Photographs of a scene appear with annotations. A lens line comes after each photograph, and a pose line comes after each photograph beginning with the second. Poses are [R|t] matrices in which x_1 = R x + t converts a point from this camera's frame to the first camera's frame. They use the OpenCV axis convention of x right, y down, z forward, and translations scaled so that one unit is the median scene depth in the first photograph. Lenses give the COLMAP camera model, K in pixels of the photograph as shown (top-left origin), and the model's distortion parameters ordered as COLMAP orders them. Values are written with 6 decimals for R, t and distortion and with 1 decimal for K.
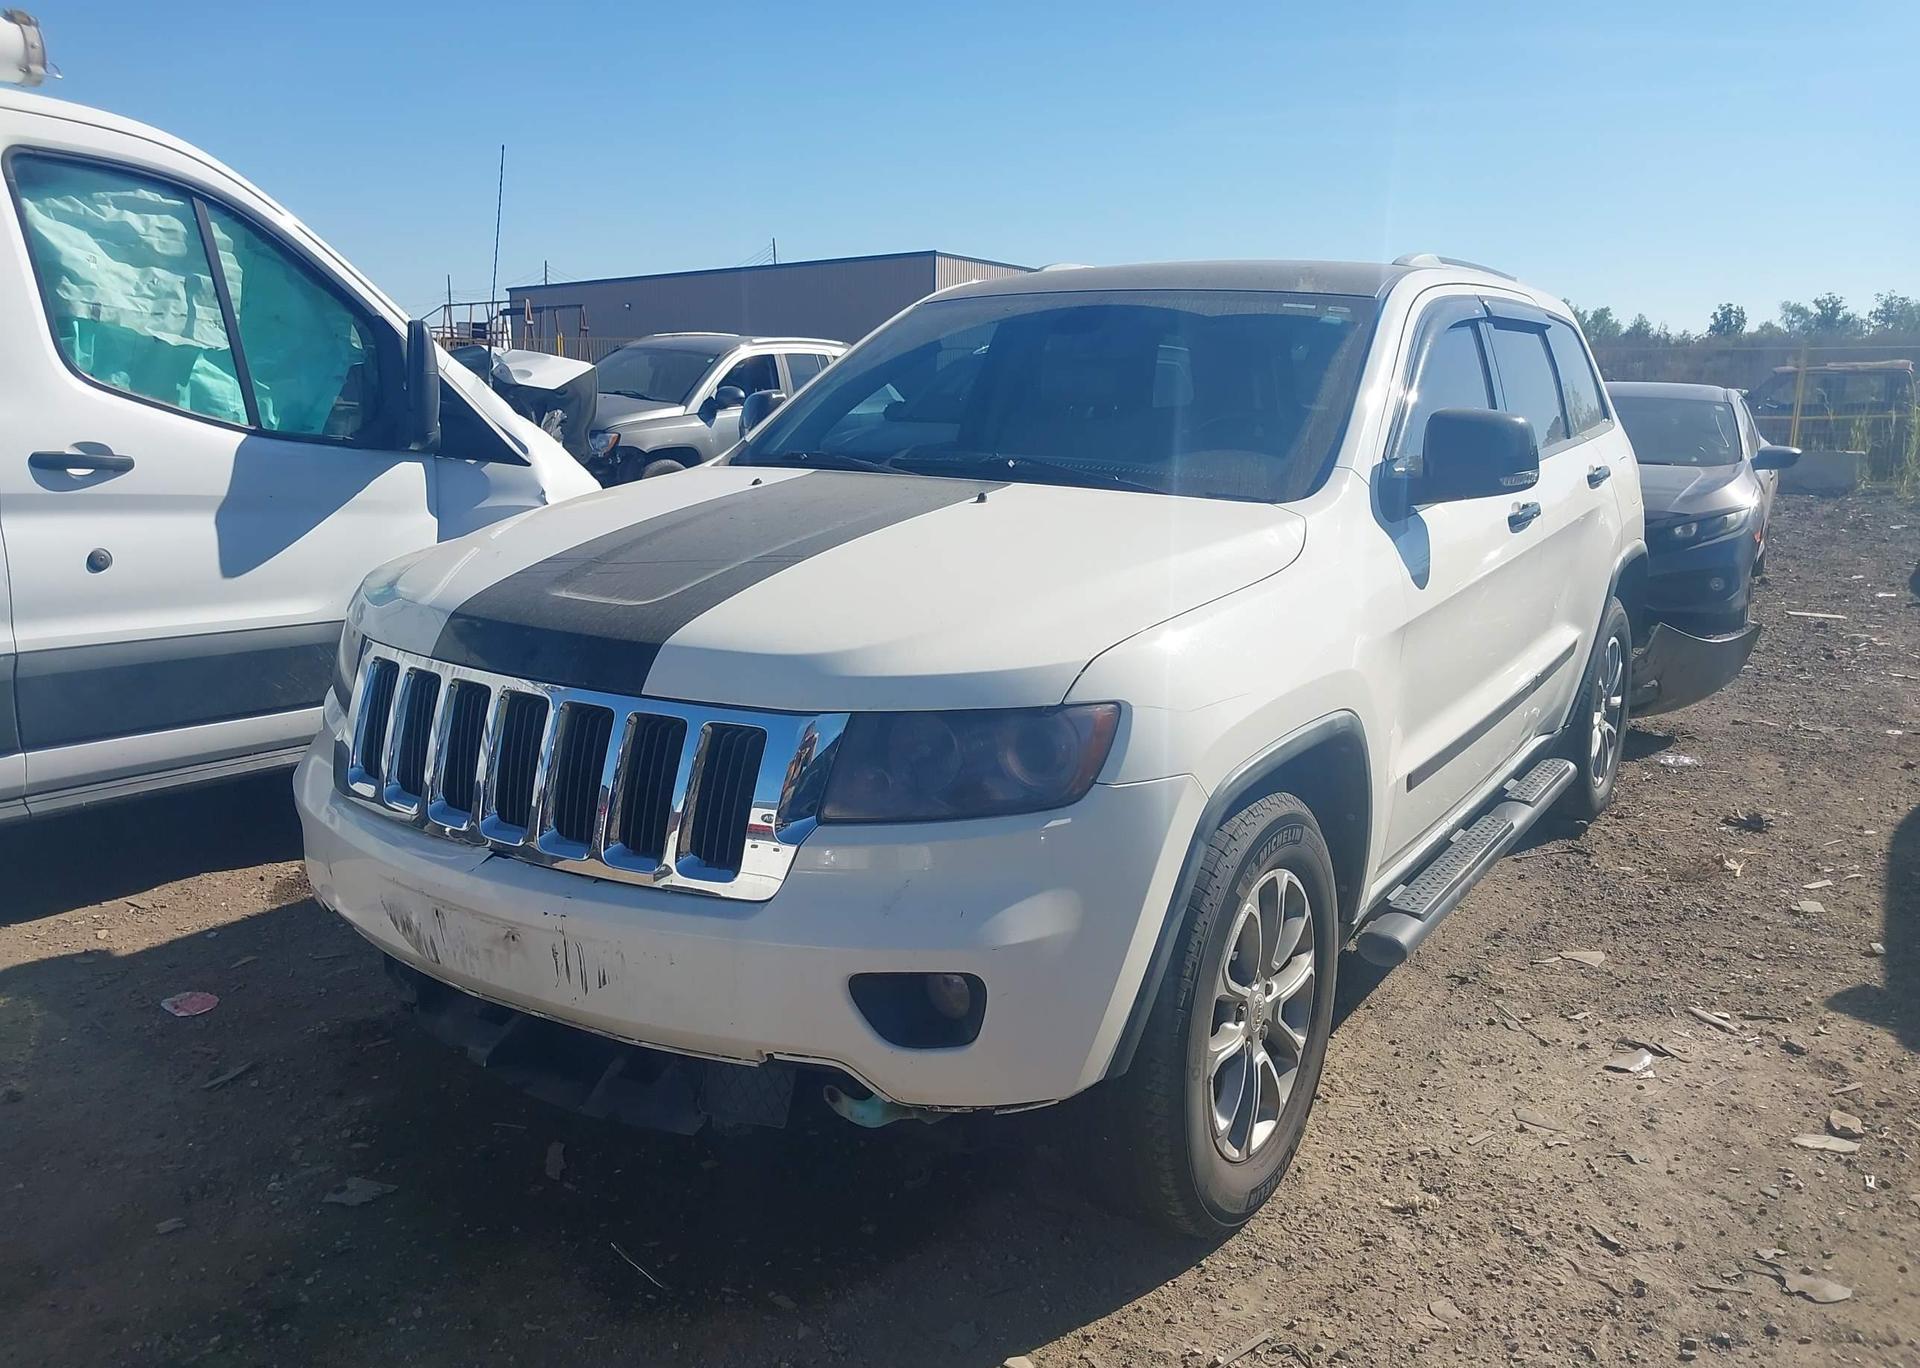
lens RADIAL K [[1505.2, 0, 964.9], [0, 1505.2, 676.7], [0, 0, 1]] dist [0.043780, -0.055045]
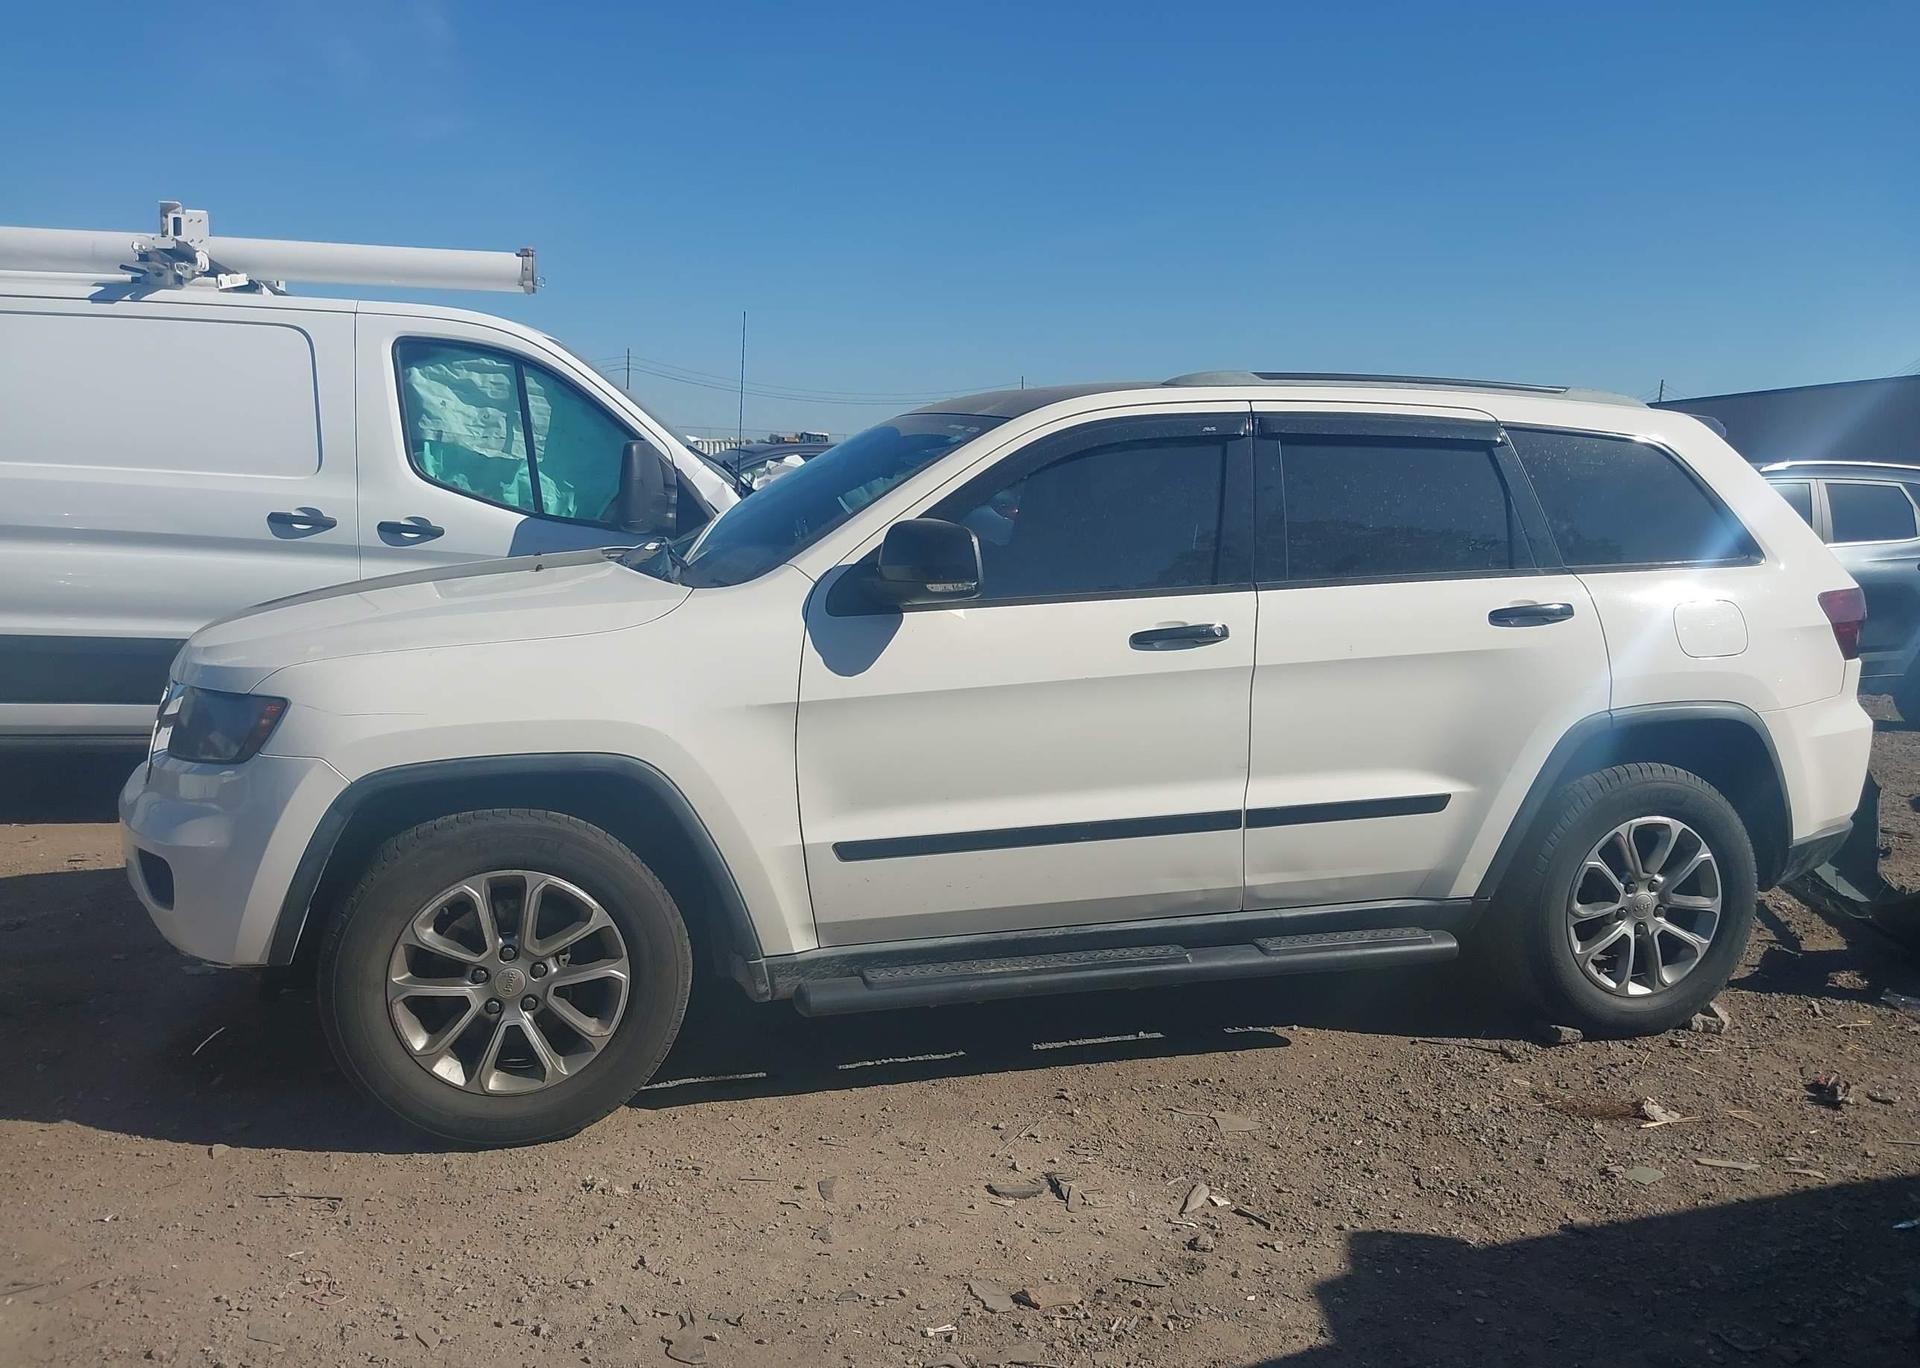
lens RADIAL K [[1468.1, 0, 961.9], [0, 1468.1, 695.6], [0, 0, 1]] dist [-0.002765, -0.001436]
pose [[0.760511, 0.108712, -0.640160, 1.021348], [-0.150969, 0.988472, -0.011489, -0.043684], [0.631531, 0.105382, 0.768156, 0.232764]]
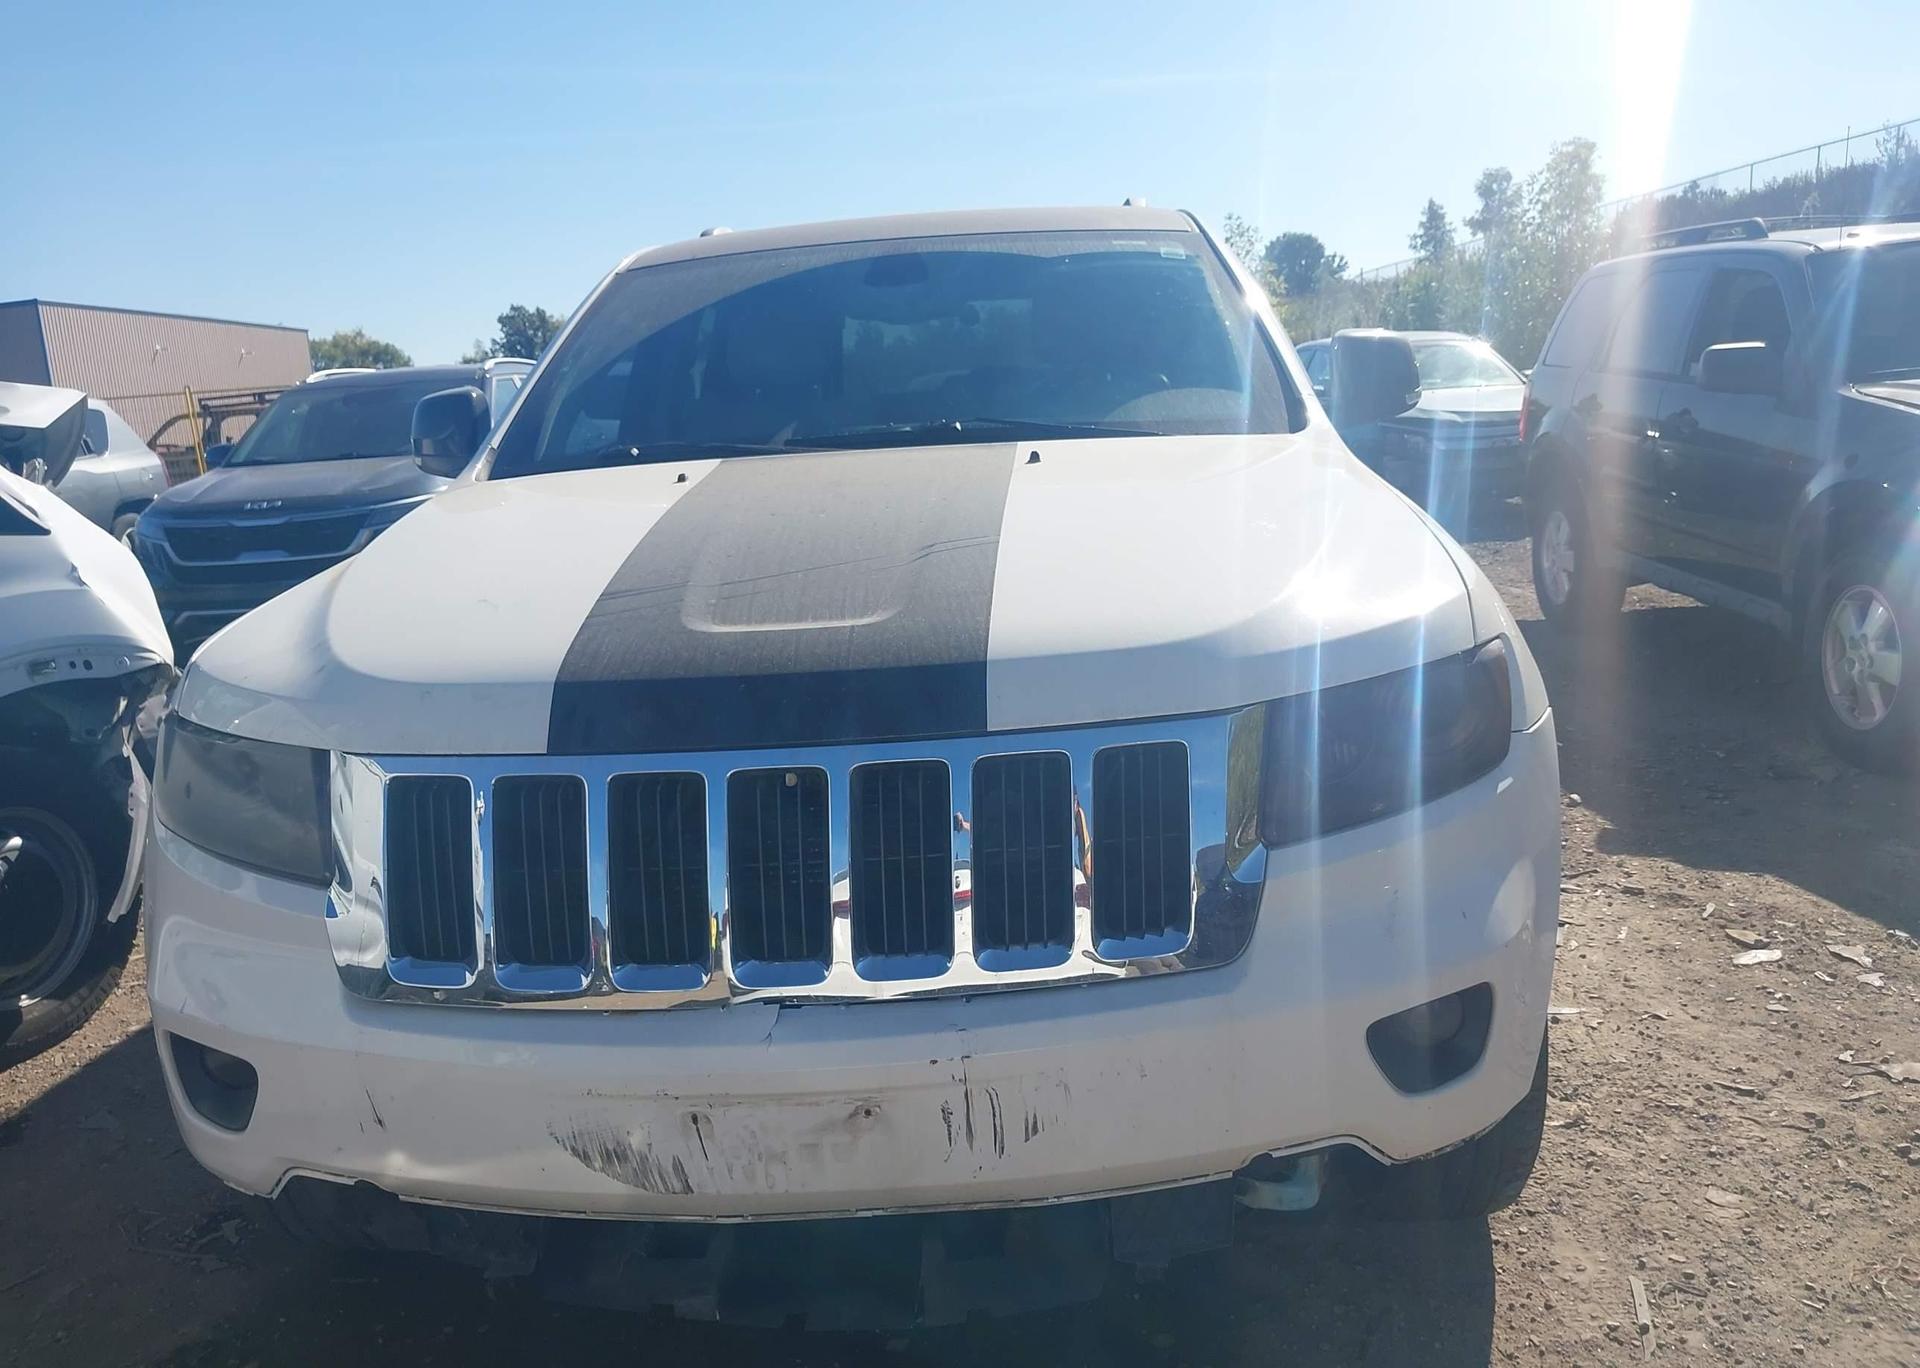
lens RADIAL K [[1505.2, 0, 1021.0], [0, 1505.2, 724.3], [0, 0, 1]] dist [0.043780, -0.055045]
pose [[0.863542, -0.182002, 0.470288, -0.361135], [0.174881, 0.982806, 0.059231, -0.021503], [-0.472982, 0.031096, 0.880523, 0.238475]]
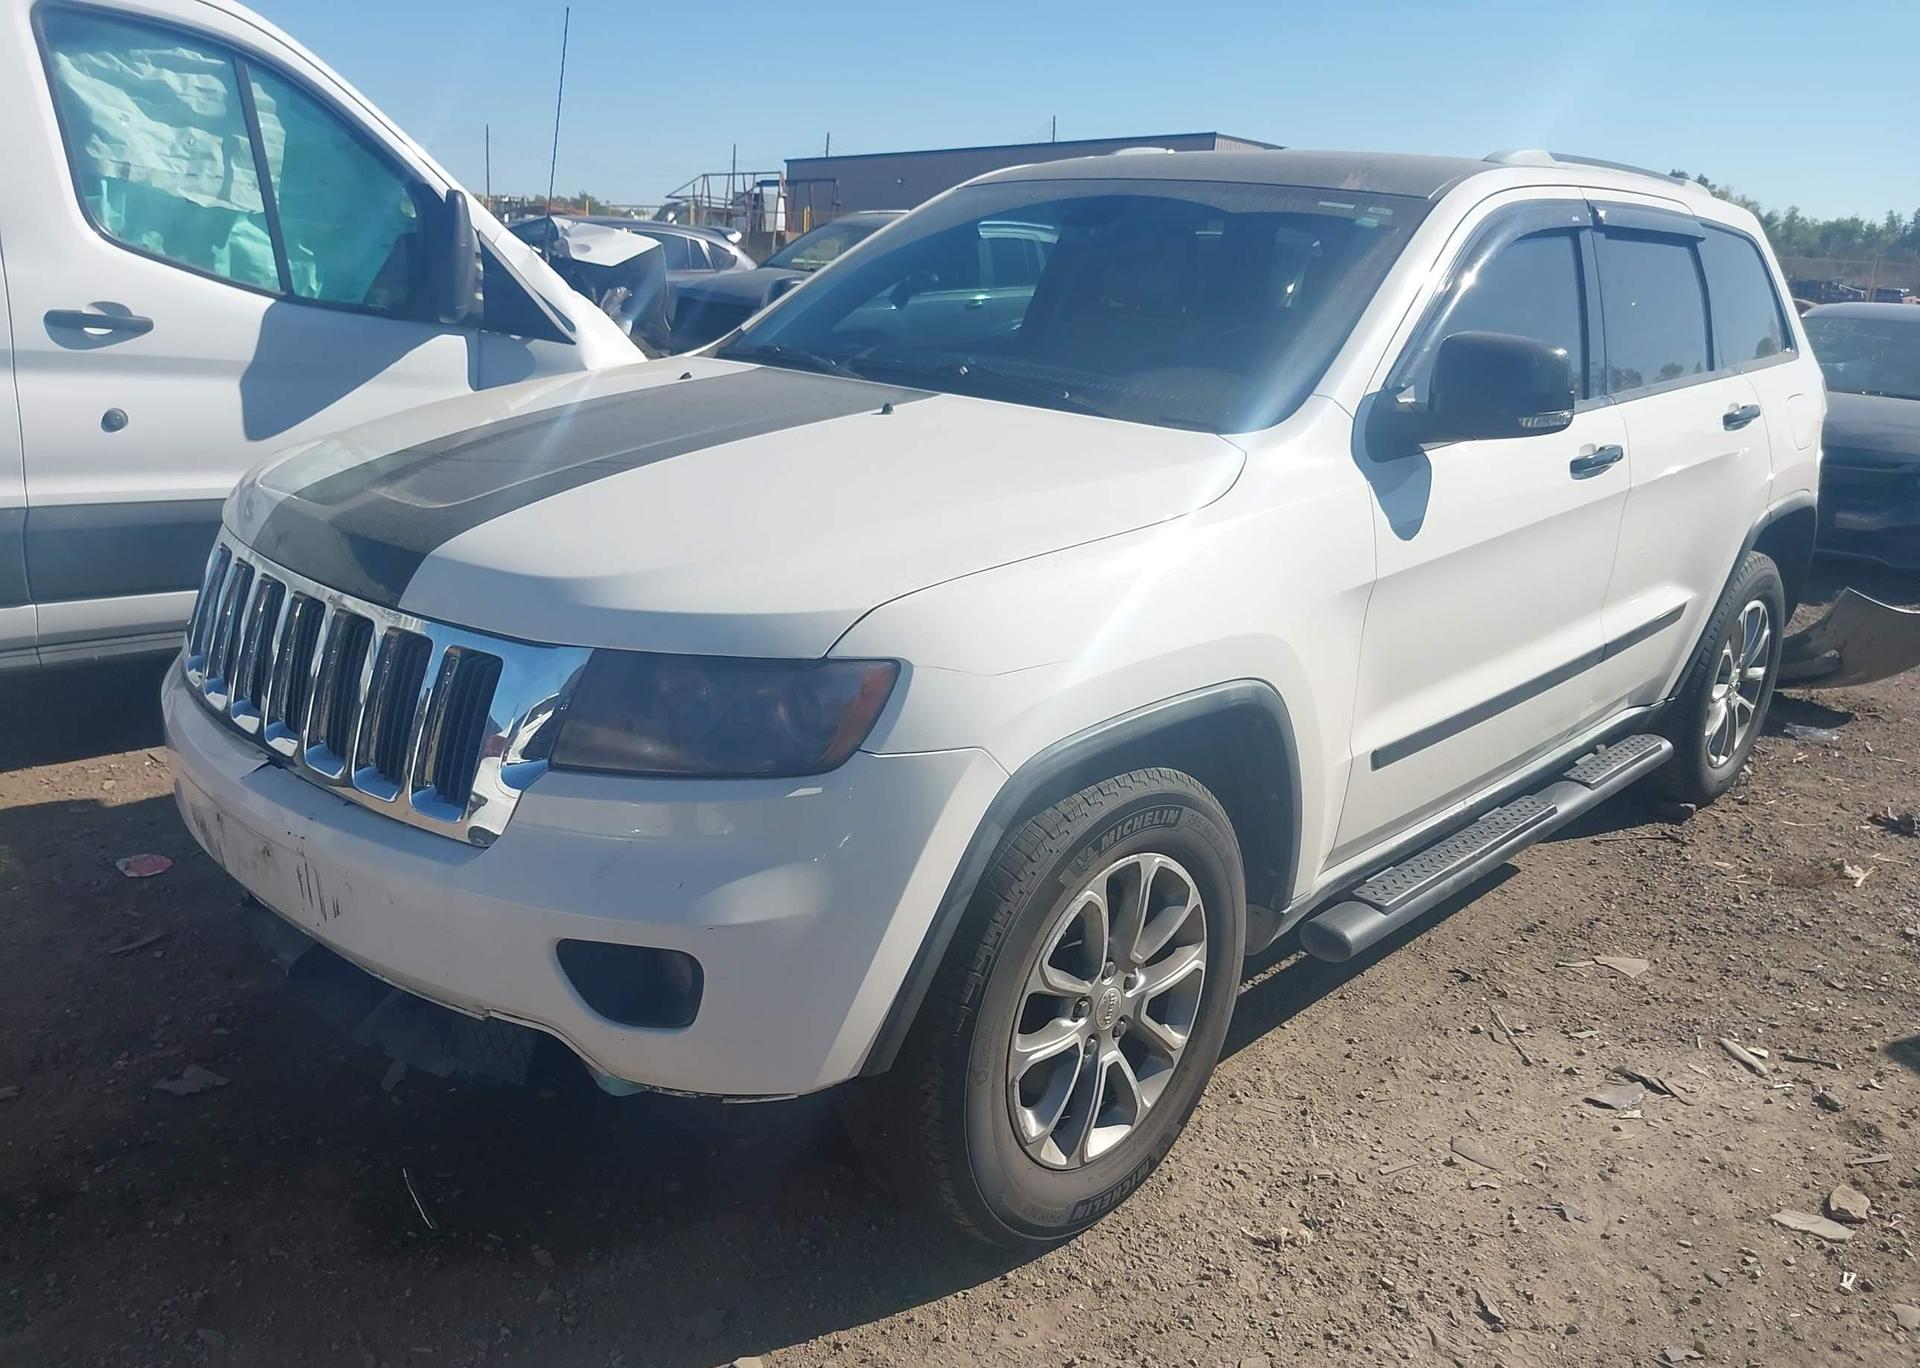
lens RADIAL K [[1505.2, 0, 963.3], [0, 1505.2, 669.2], [0, 0, 1]] dist [0.043780, -0.055045]
pose [[0.985198, 0.081012, -0.151067, 0.180857], [-0.070614, 0.994831, 0.072972, -0.029434], [0.156198, -0.061224, 0.985827, 0.093109]]
